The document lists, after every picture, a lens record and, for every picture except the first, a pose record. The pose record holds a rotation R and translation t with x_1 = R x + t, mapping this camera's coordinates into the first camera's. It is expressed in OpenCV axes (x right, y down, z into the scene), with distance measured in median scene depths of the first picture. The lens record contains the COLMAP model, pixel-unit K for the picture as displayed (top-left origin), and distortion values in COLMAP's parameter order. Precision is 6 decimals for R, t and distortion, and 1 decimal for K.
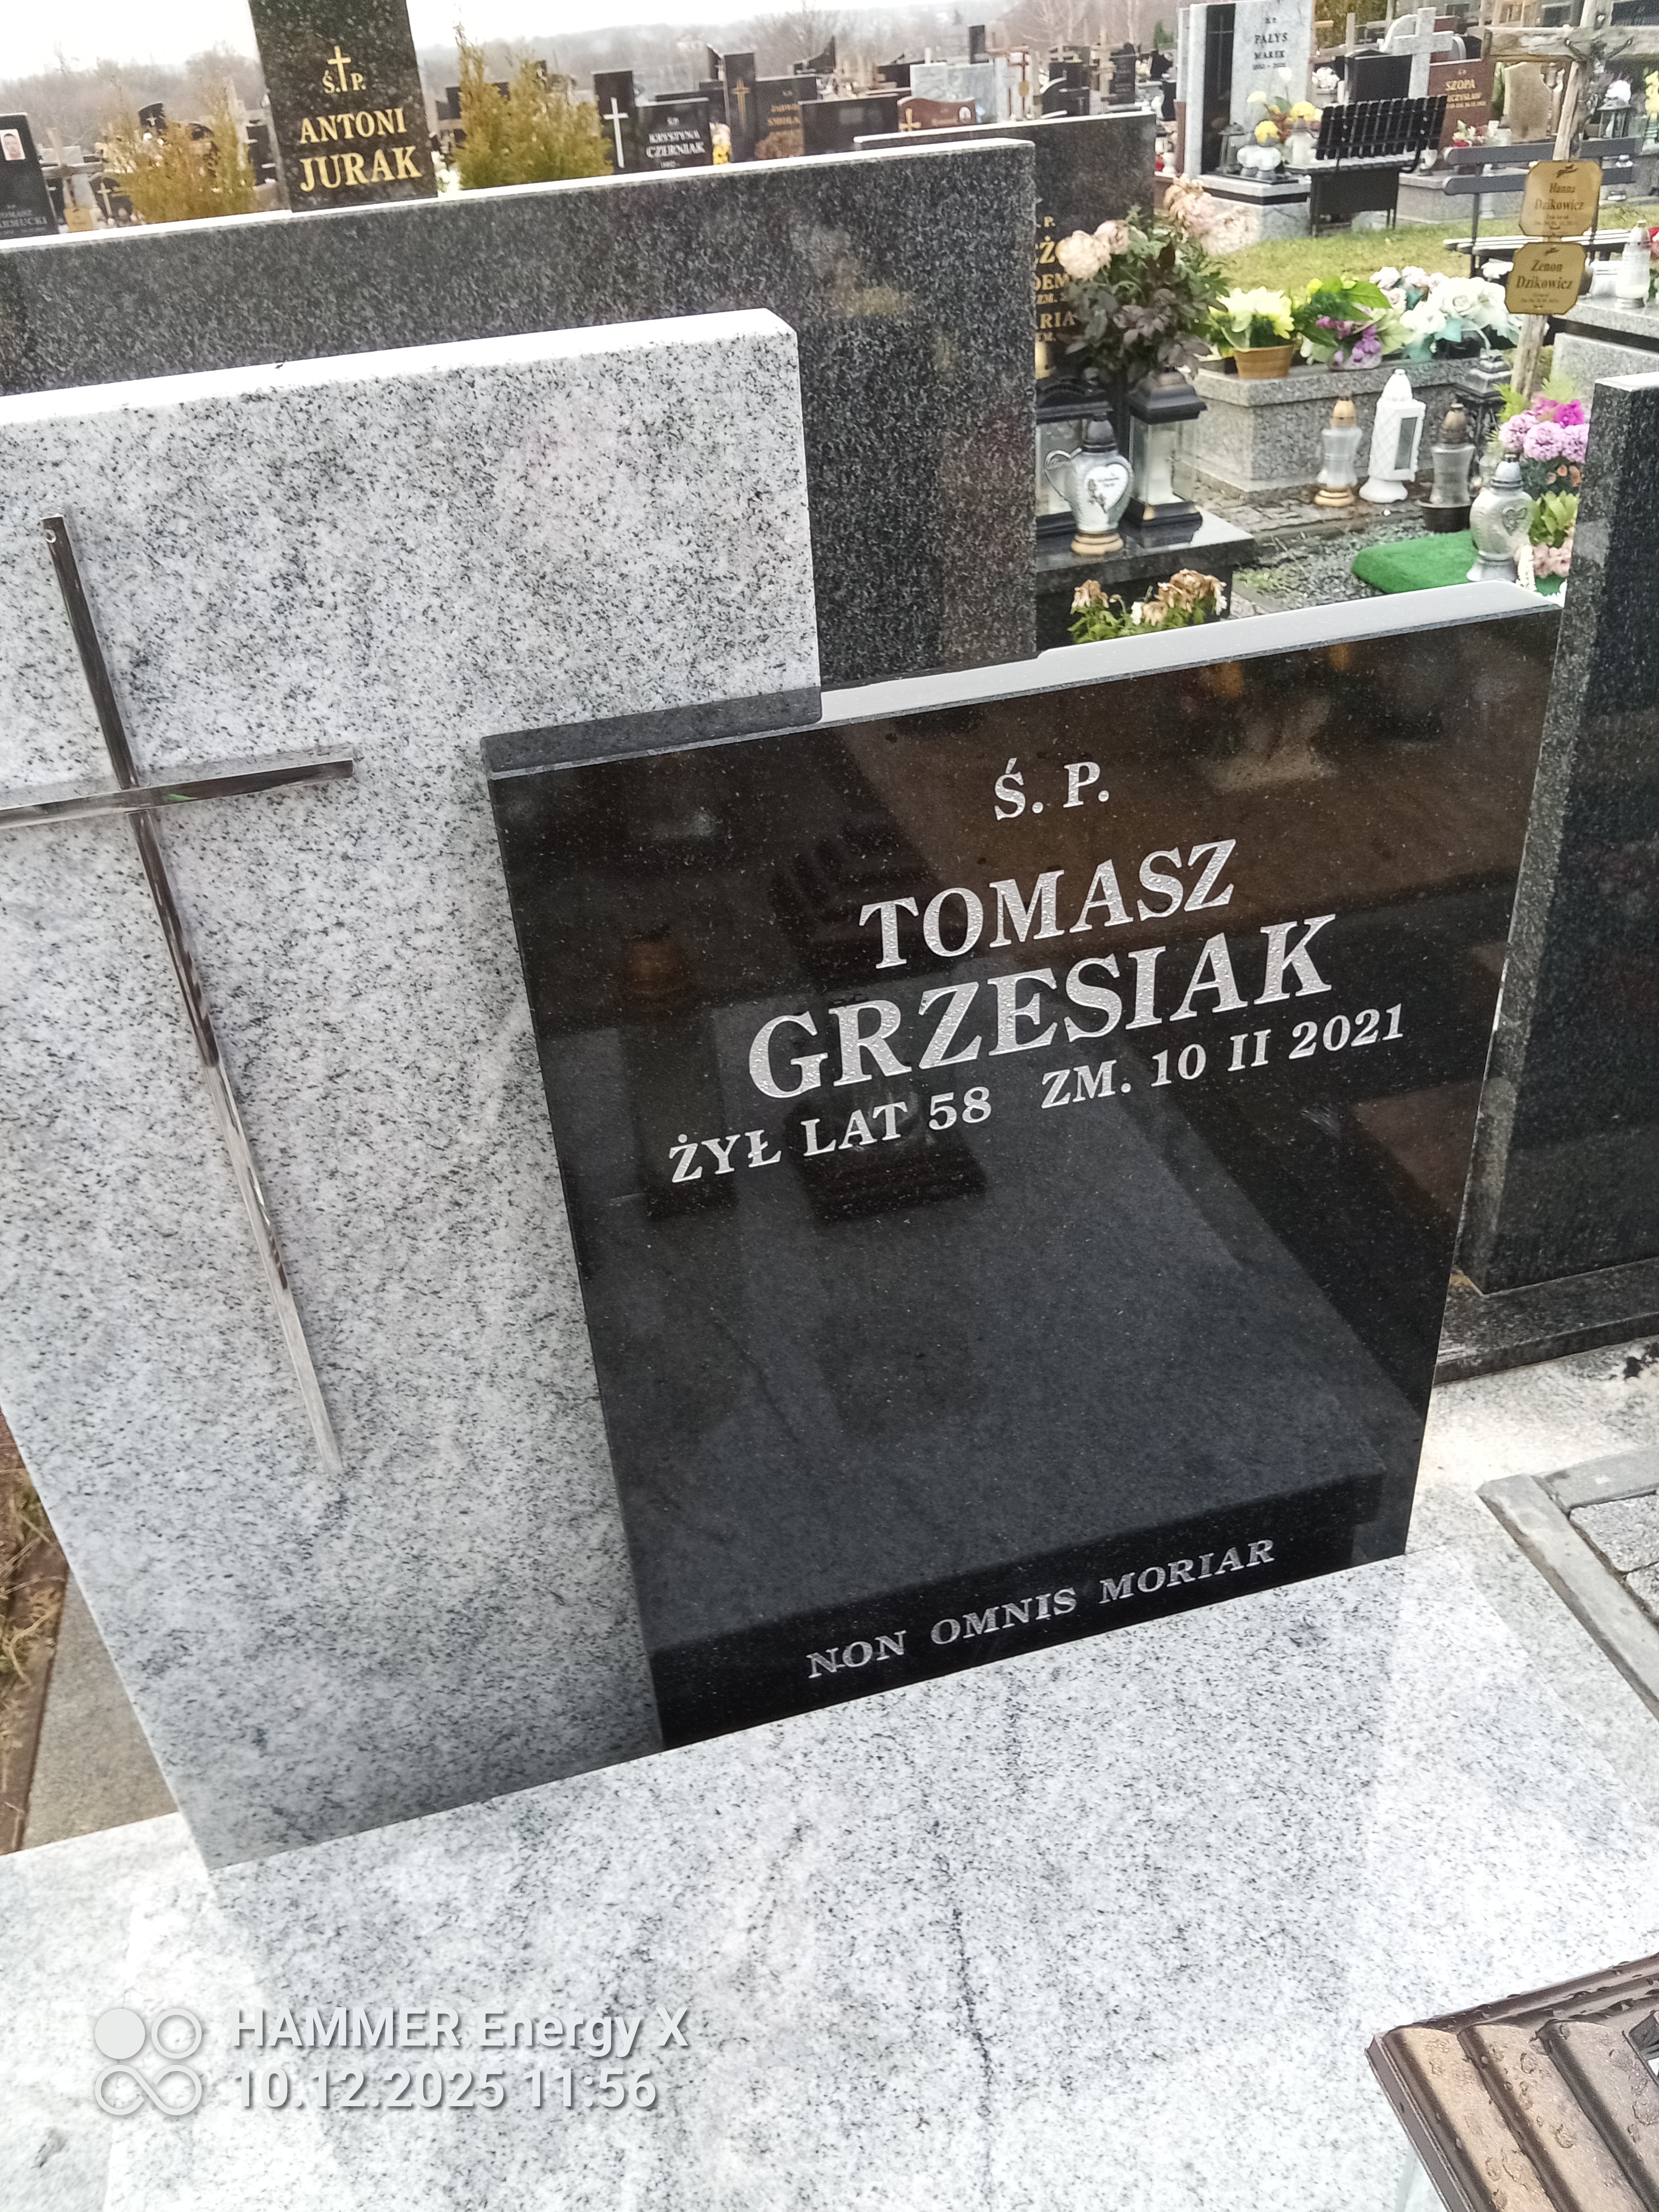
lens RADIAL K [[1729.4, 0, 831.3], [0, 1729.4, 1047.9], [0, 0, 1]] dist [0.105899, -0.220688]
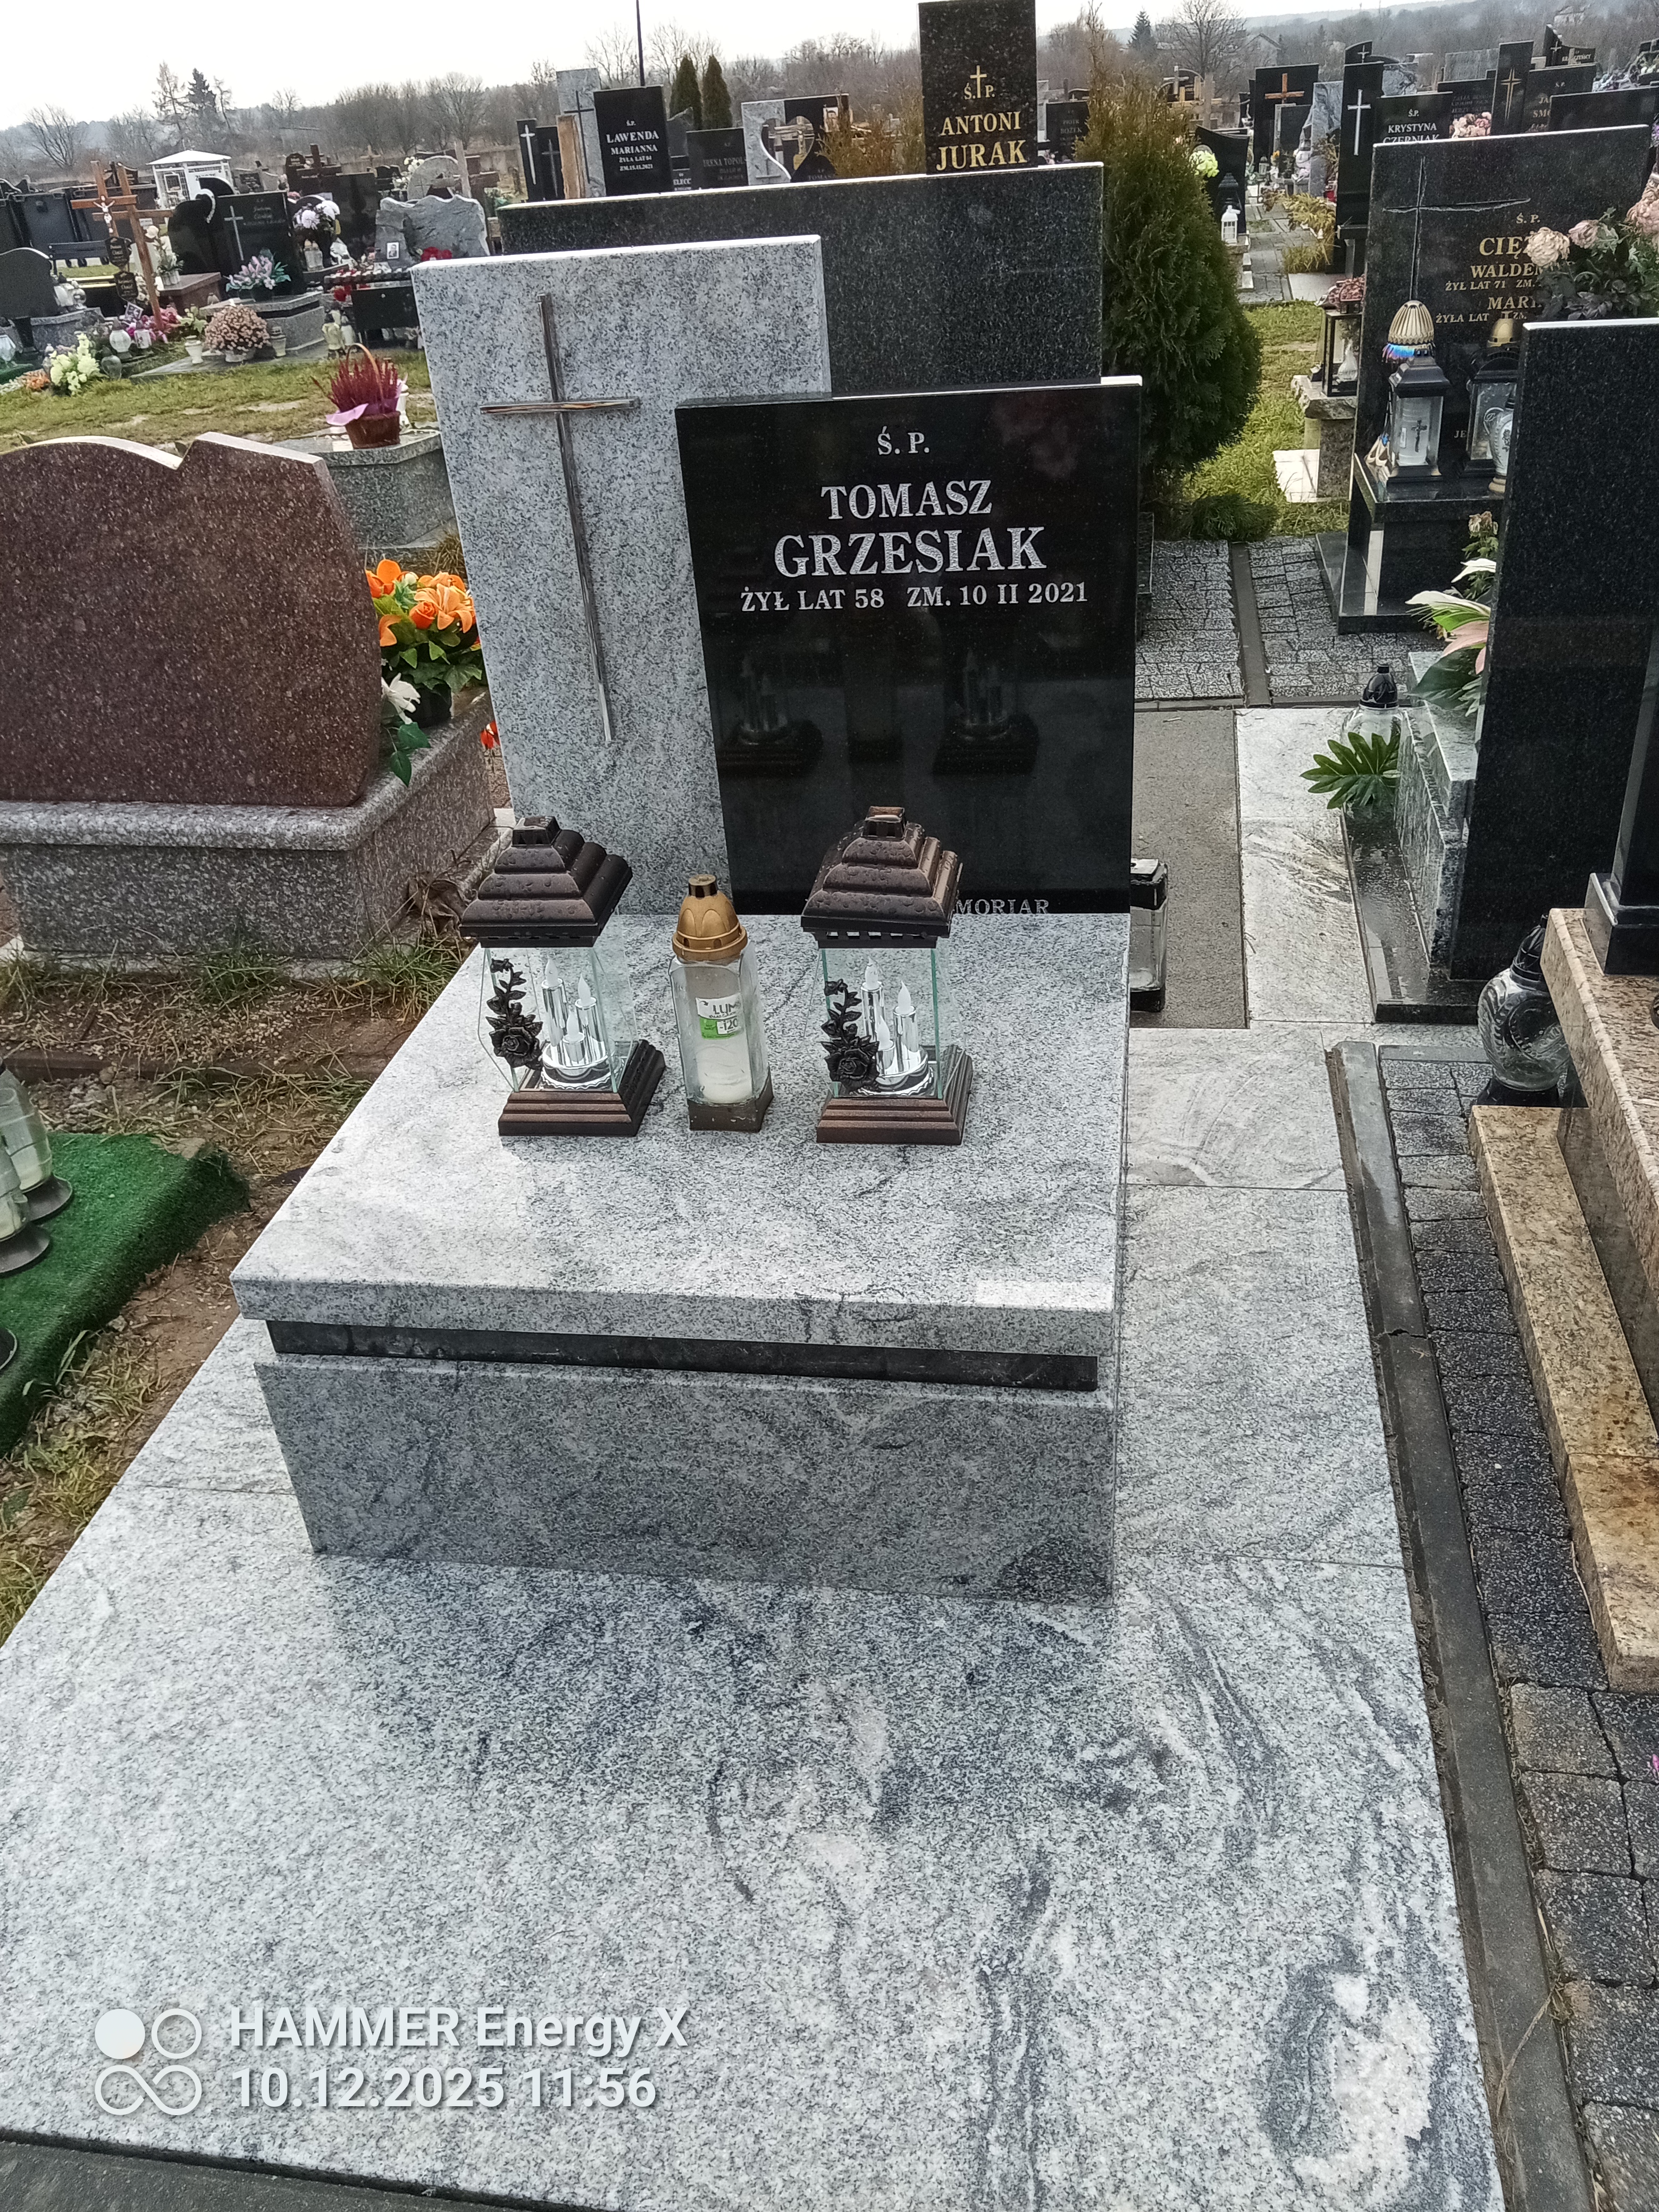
lens RADIAL K [[1777.7, 0, 829.5], [0, 1777.7, 1106.0], [0, 0, 1]] dist [0.093902, -0.286772]
pose [[0.913456, 0.210288, -0.348393, 1.003069], [-0.199711, 0.977599, 0.066449, 0.550988], [0.354563, 0.008879, 0.934990, -1.217513]]
